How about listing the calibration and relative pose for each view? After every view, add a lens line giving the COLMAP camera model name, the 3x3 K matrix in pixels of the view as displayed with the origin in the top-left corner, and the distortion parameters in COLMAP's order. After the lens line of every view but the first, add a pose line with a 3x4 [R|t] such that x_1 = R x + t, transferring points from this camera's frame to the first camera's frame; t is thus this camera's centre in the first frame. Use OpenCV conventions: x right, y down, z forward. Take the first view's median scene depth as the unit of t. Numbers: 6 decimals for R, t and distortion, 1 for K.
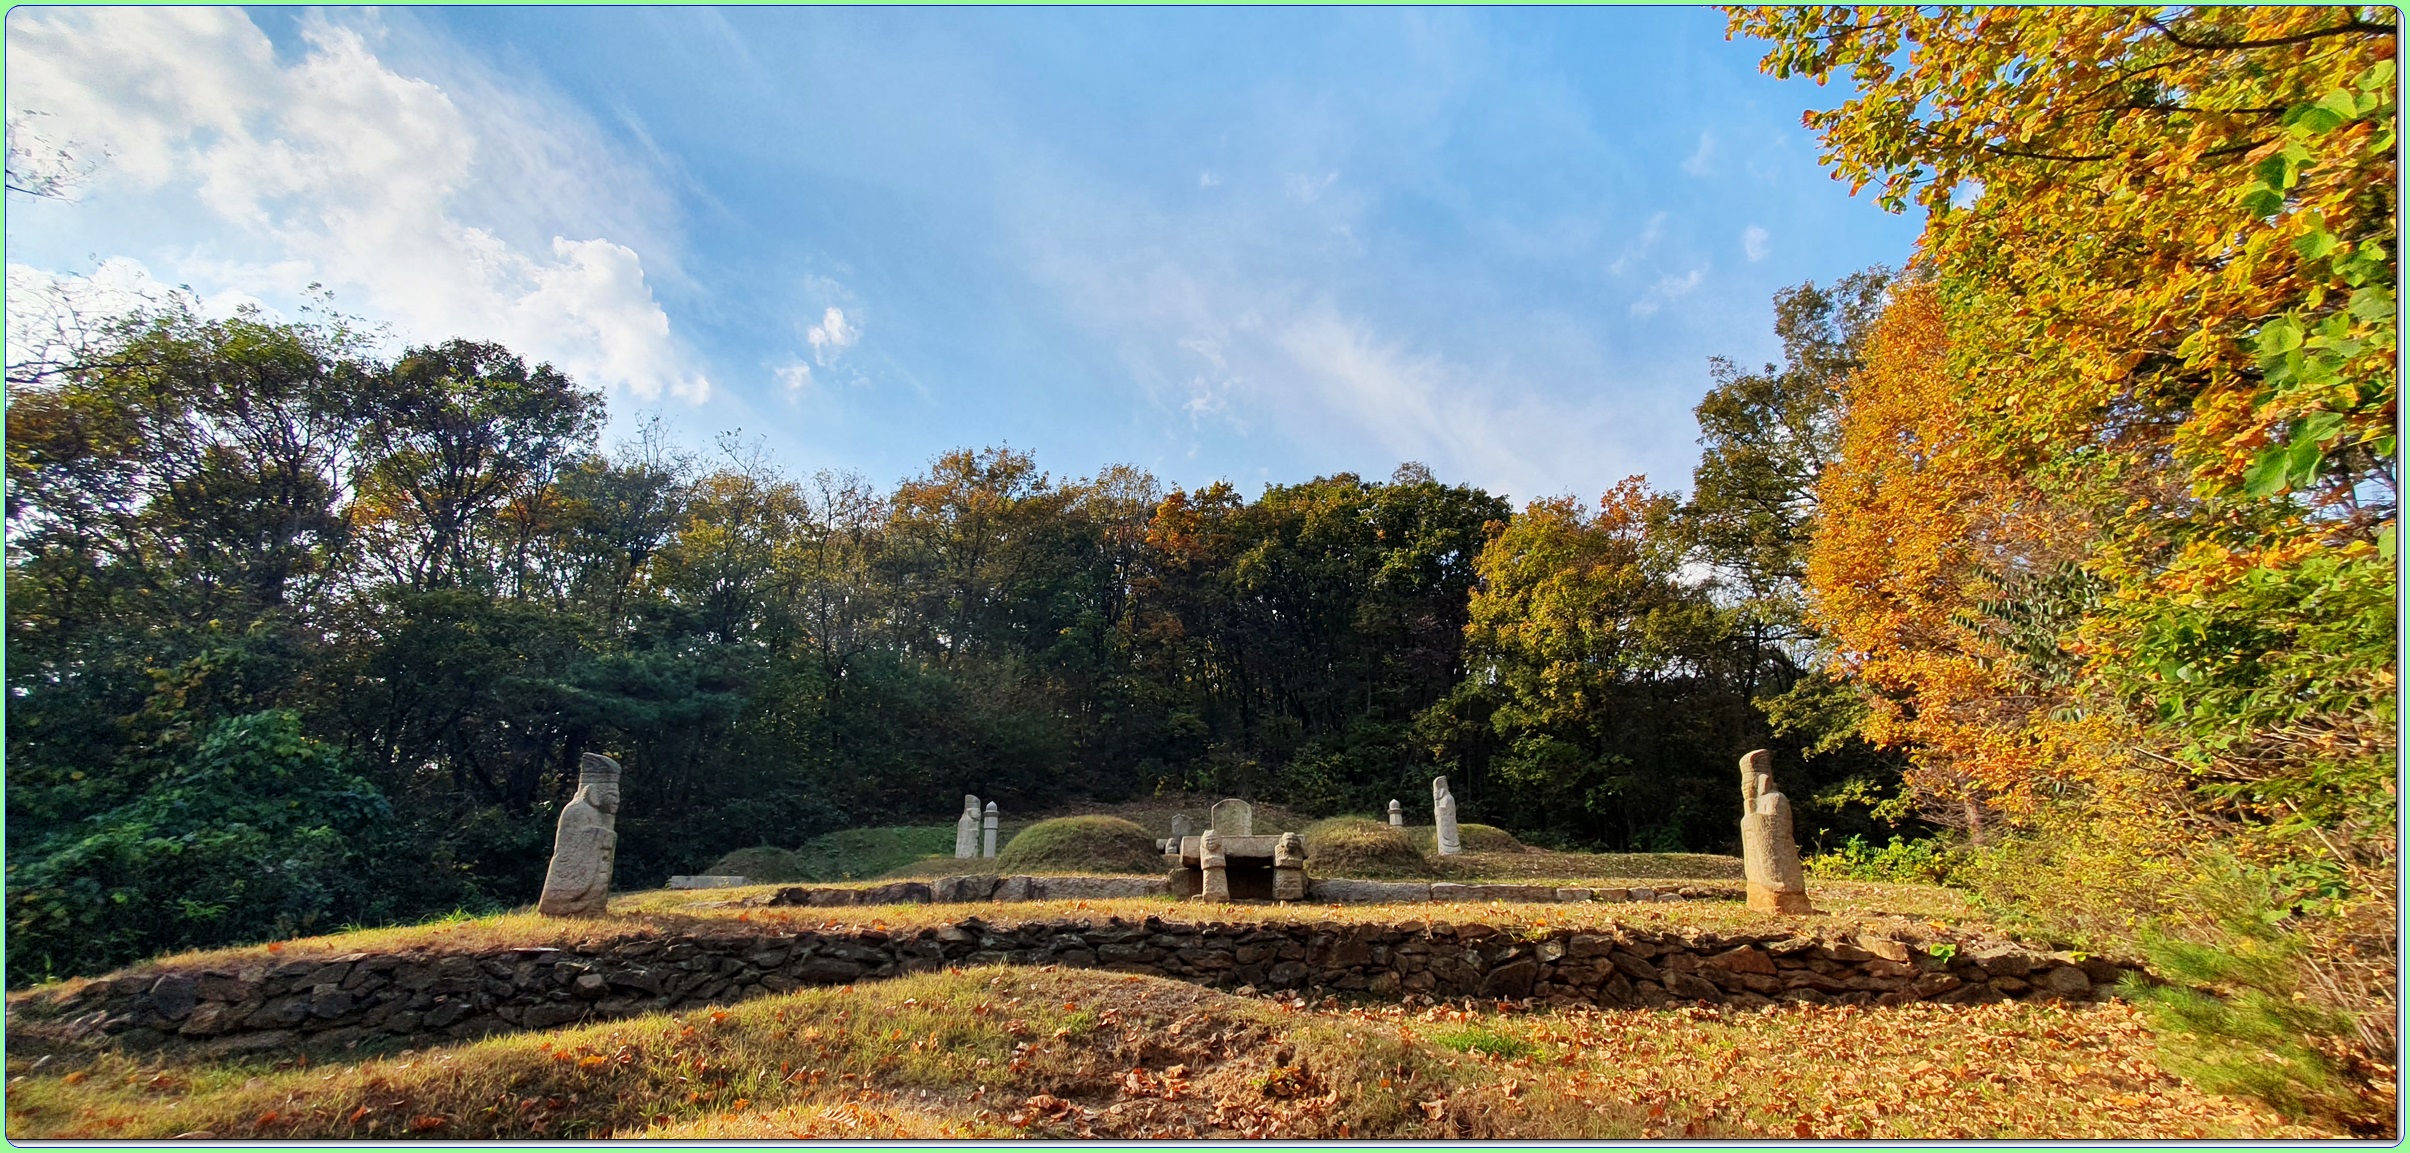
lens RADIAL K [[982.0, 0, 1209.0], [0, 982.0, 592.0], [0, 0, 1]] dist [0.013792, 0.000172]
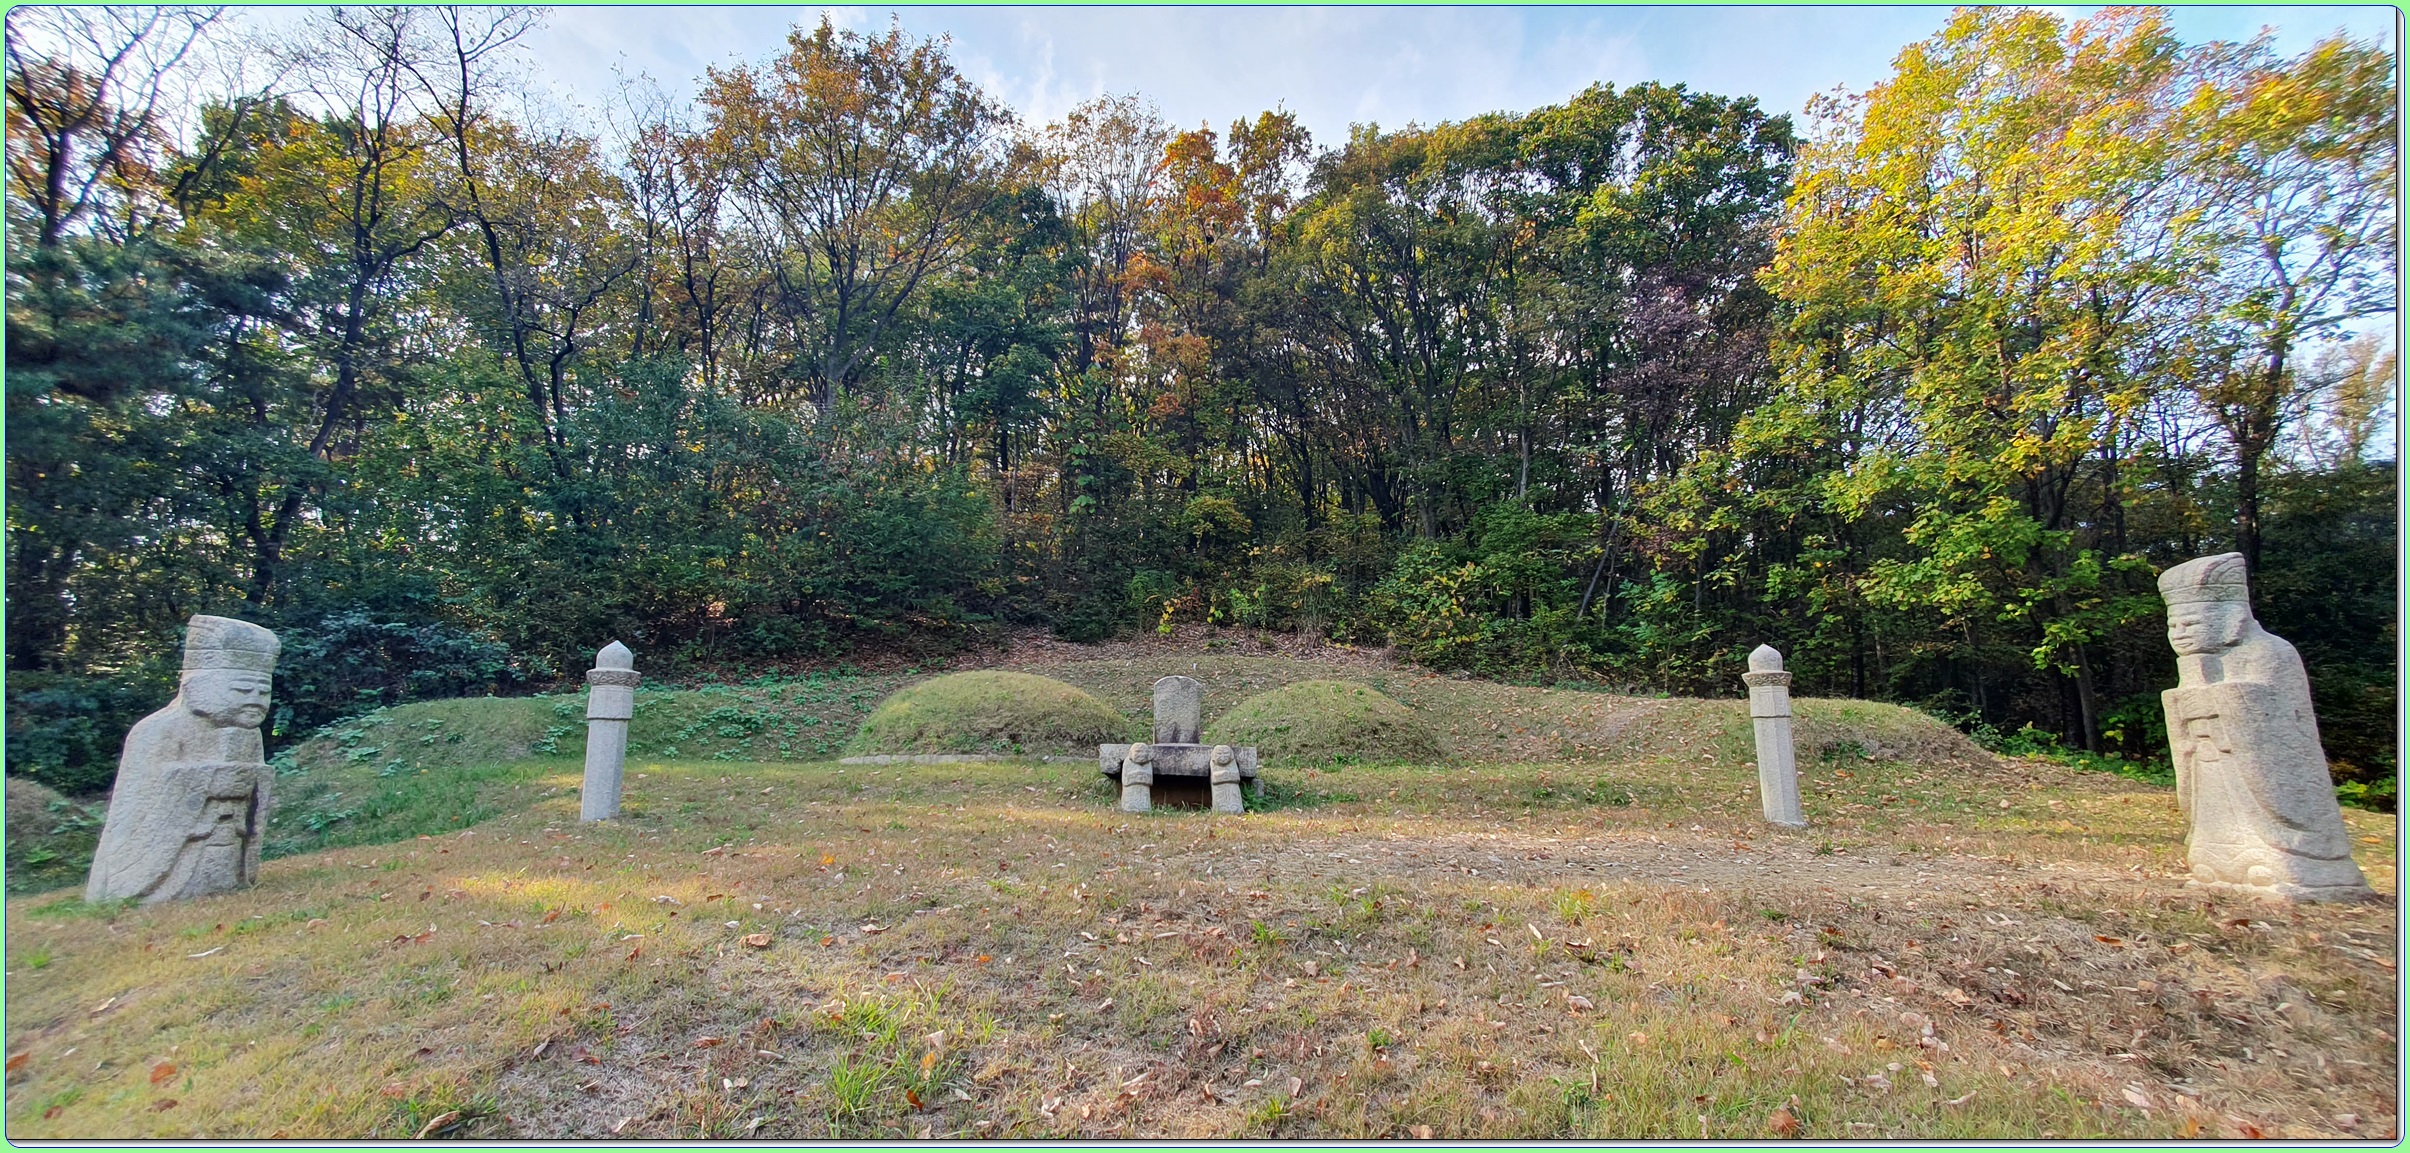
lens RADIAL K [[963.5, 0, 1203.5], [0, 963.5, 611.3], [0, 0, 1]] dist [0.001516, -0.000047]
pose [[0.998464, 0.007170, -0.054936, 0.004585], [0.002886, 0.983511, 0.180826, 0.109513], [0.055326, -0.180706, 0.981980, 0.526281]]
